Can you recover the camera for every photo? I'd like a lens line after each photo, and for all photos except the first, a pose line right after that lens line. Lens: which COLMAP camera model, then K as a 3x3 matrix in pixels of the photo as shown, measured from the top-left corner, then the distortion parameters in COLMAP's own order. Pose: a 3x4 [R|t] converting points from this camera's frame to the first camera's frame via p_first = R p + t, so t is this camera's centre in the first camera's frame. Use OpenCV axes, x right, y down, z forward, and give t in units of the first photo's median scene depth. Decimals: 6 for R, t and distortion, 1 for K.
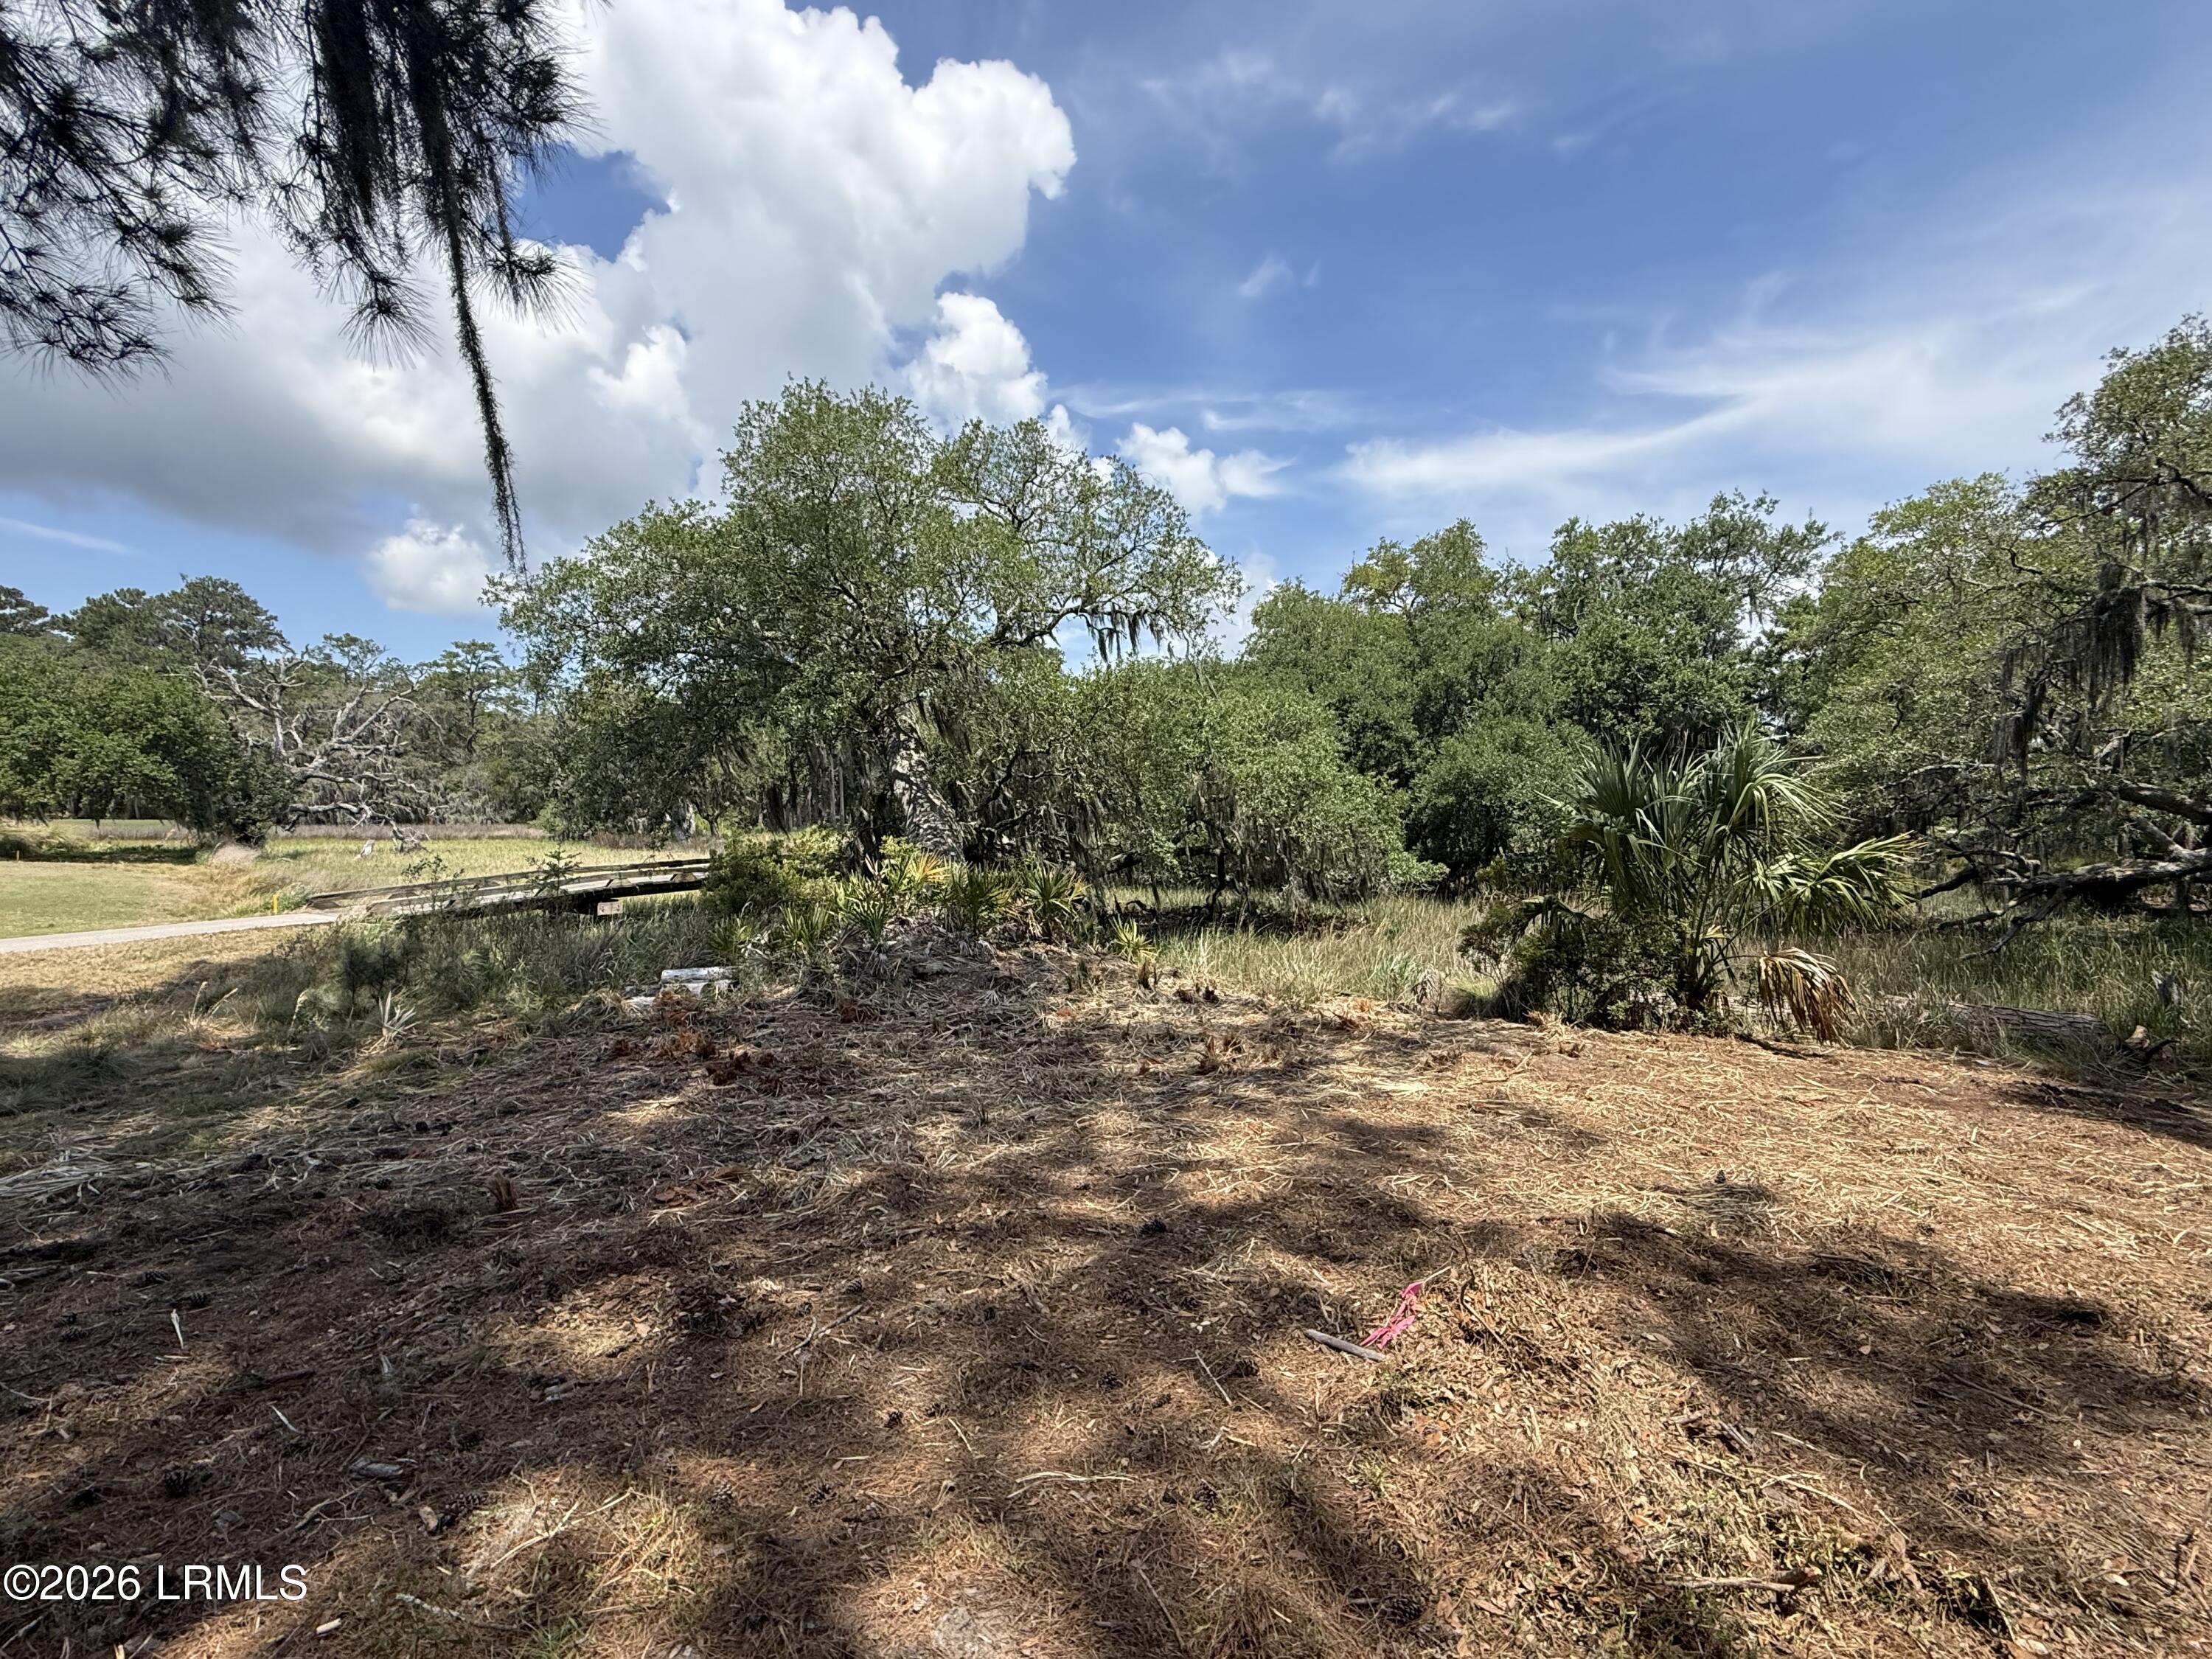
lens RADIAL K [[960.8, 0, 1106.0], [0, 960.8, 829.5], [0, 0, 1]] dist [-0.000092, -0.000013]
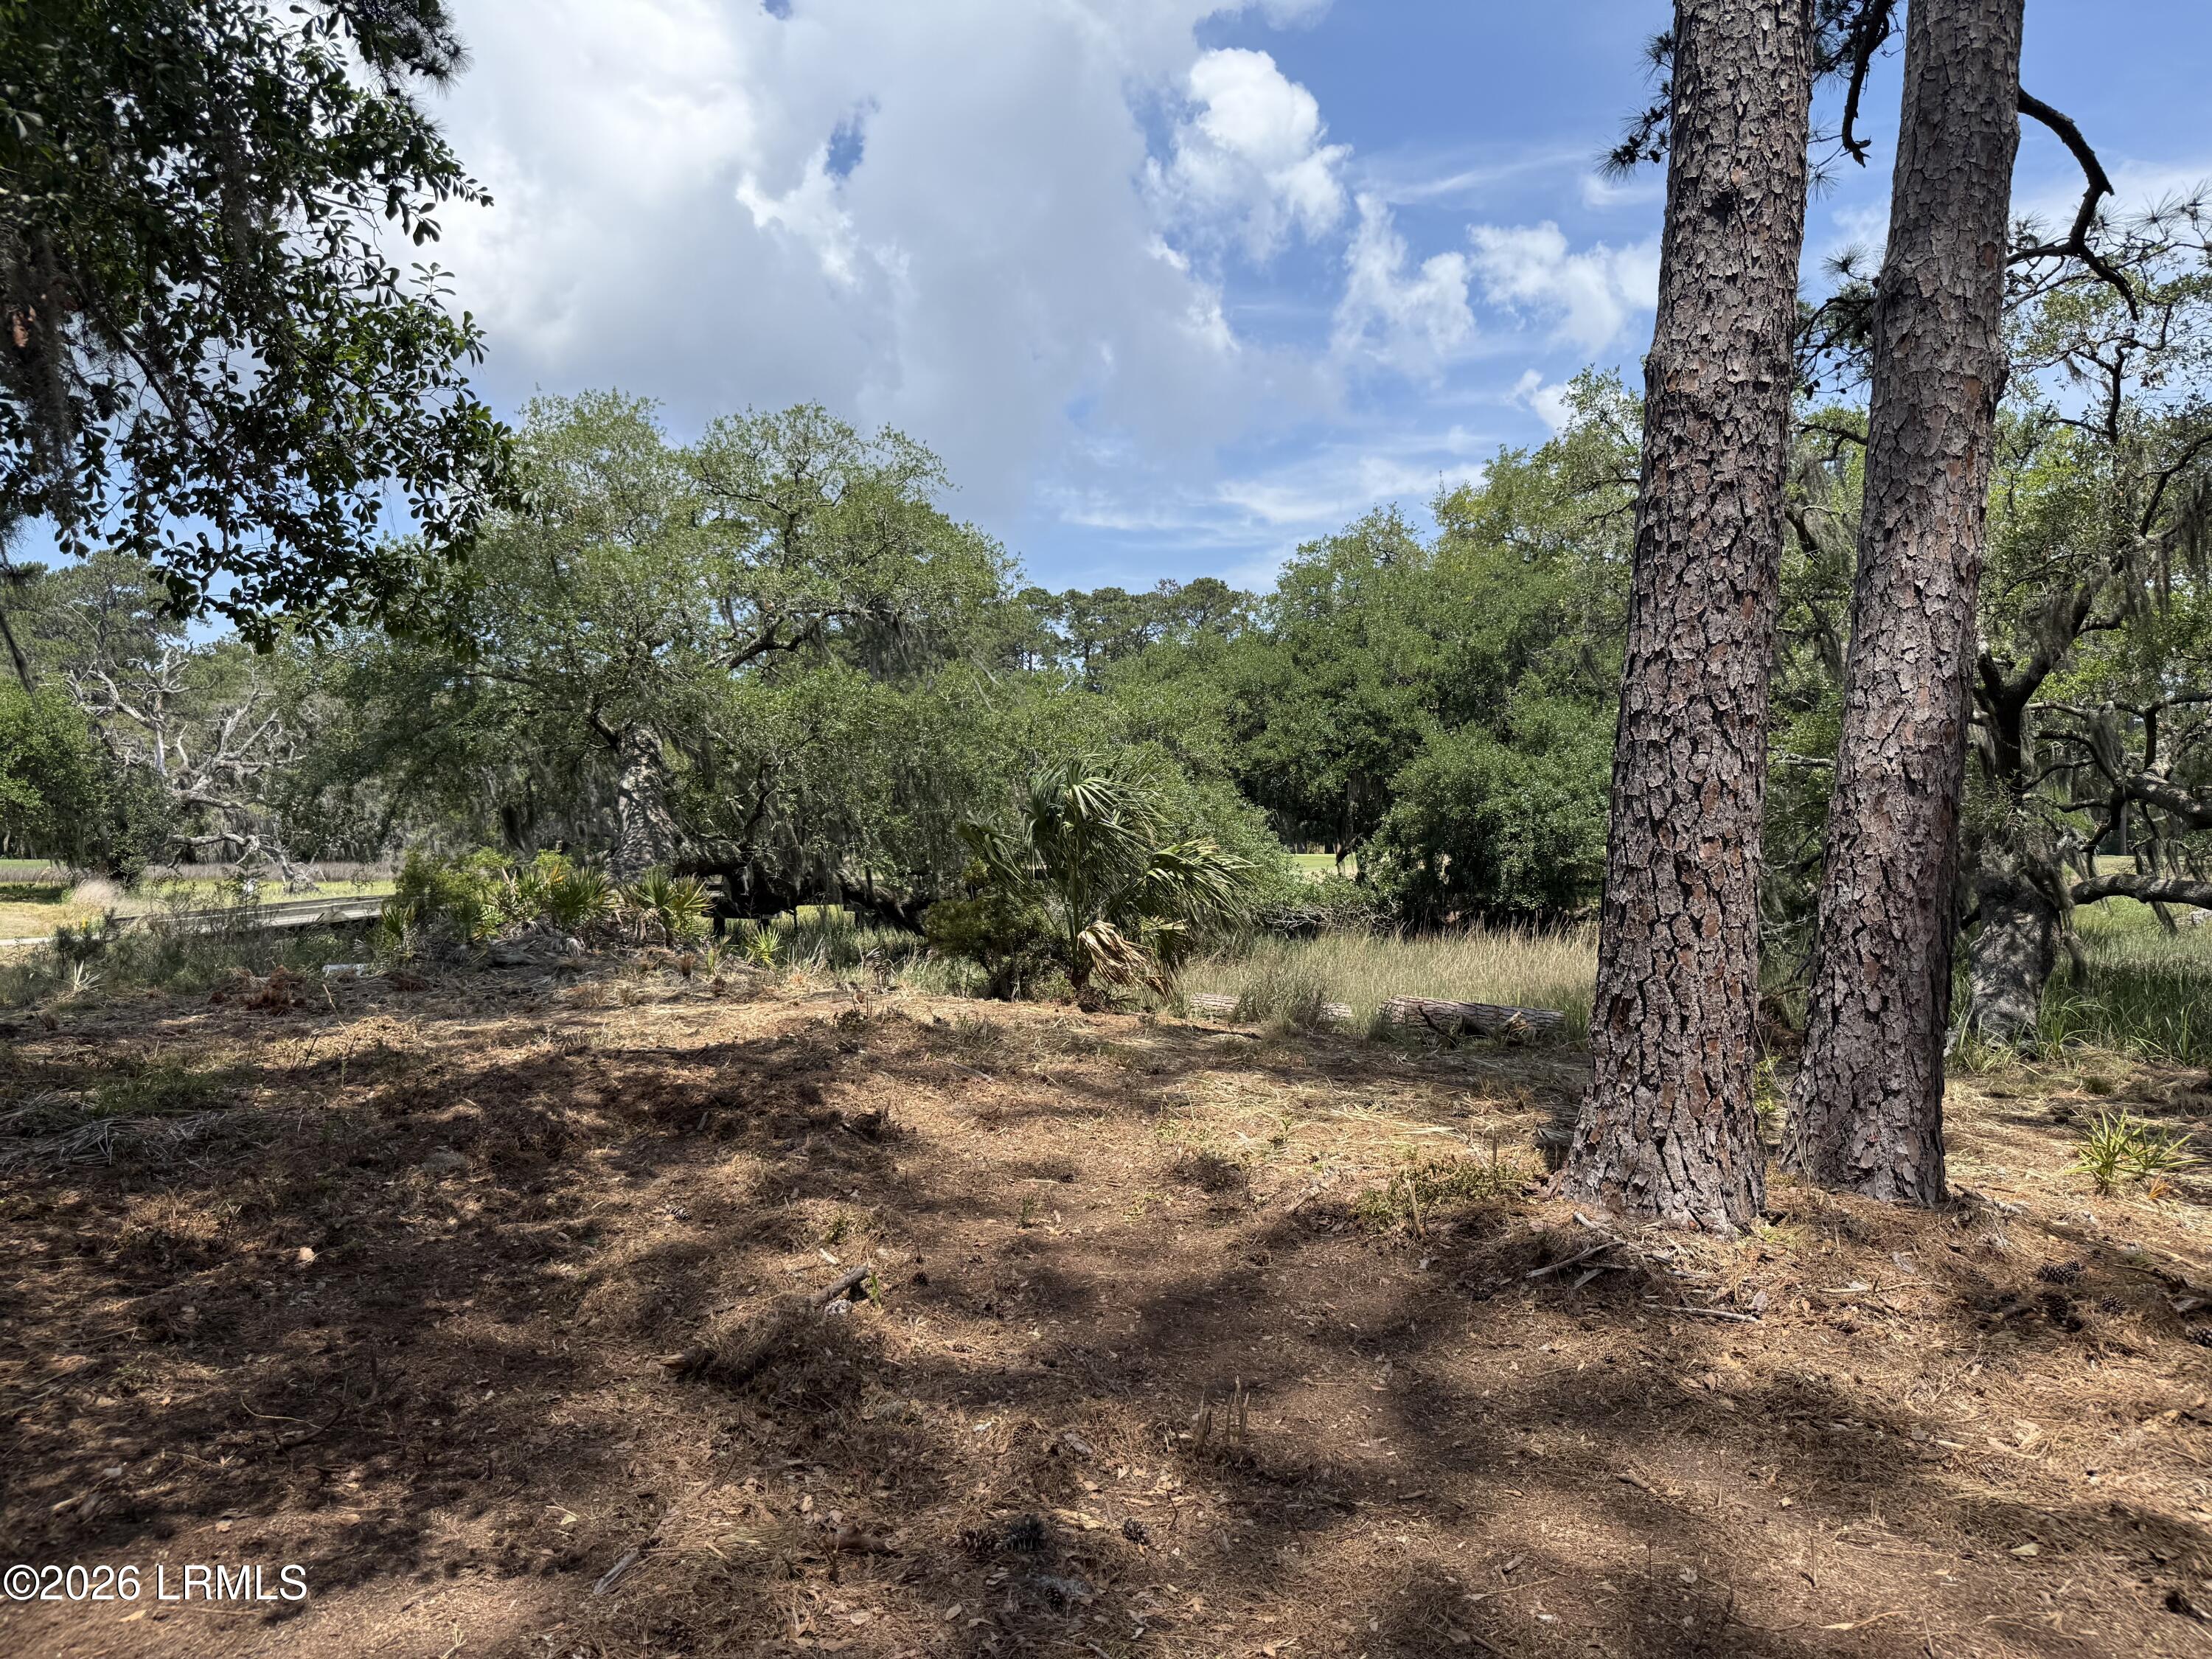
lens RADIAL K [[1545.2, 0, 1106.0], [0, 1545.2, 829.5], [0, 0, 1]] dist [0.001389, 0.000121]
pose [[0.982095, -0.009603, -0.188140, 0.856134], [0.004520, 0.999614, -0.027425, 0.041536], [0.188331, 0.026083, 0.981759, -0.686149]]
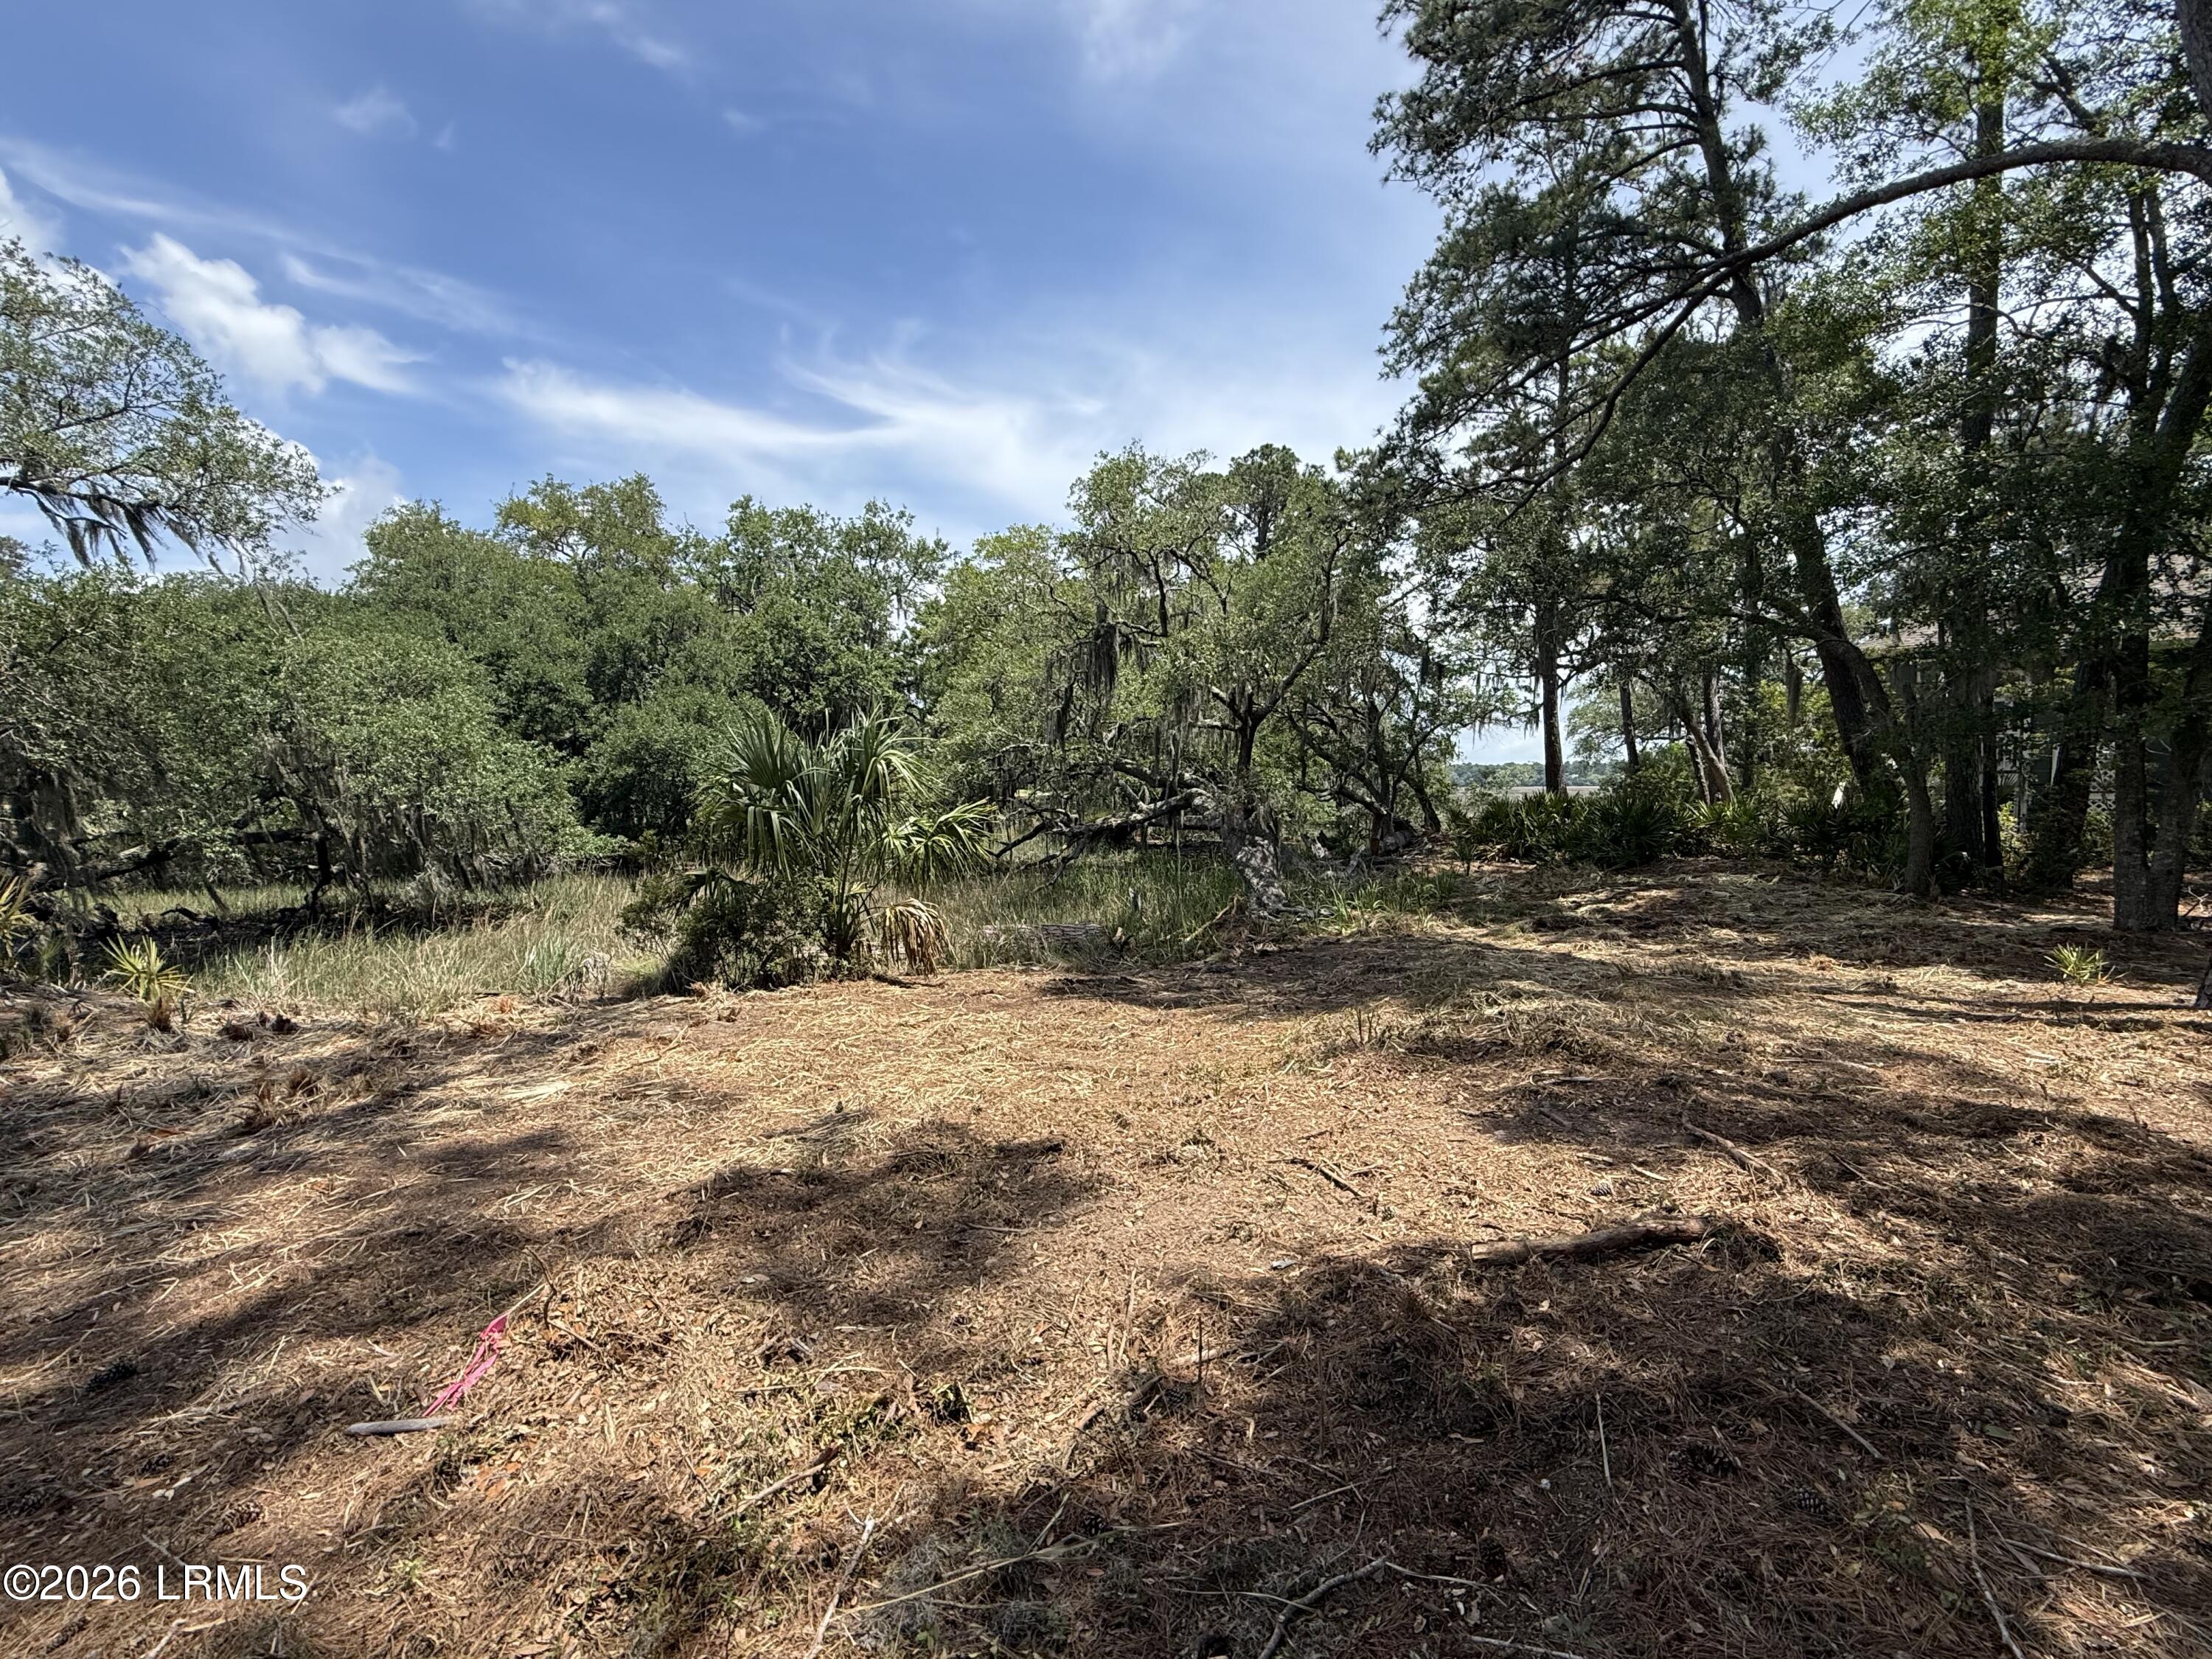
lens RADIAL K [[962.5, 0, 1106.0], [0, 962.5, 829.5], [0, 0, 1]] dist [0.001006, -0.000100]
pose [[0.704389, -0.042164, 0.708561, 0.032616], [0.019780, 0.999012, 0.039785, -0.001666], [-0.709538, -0.014009, 0.704528, -0.007574]]
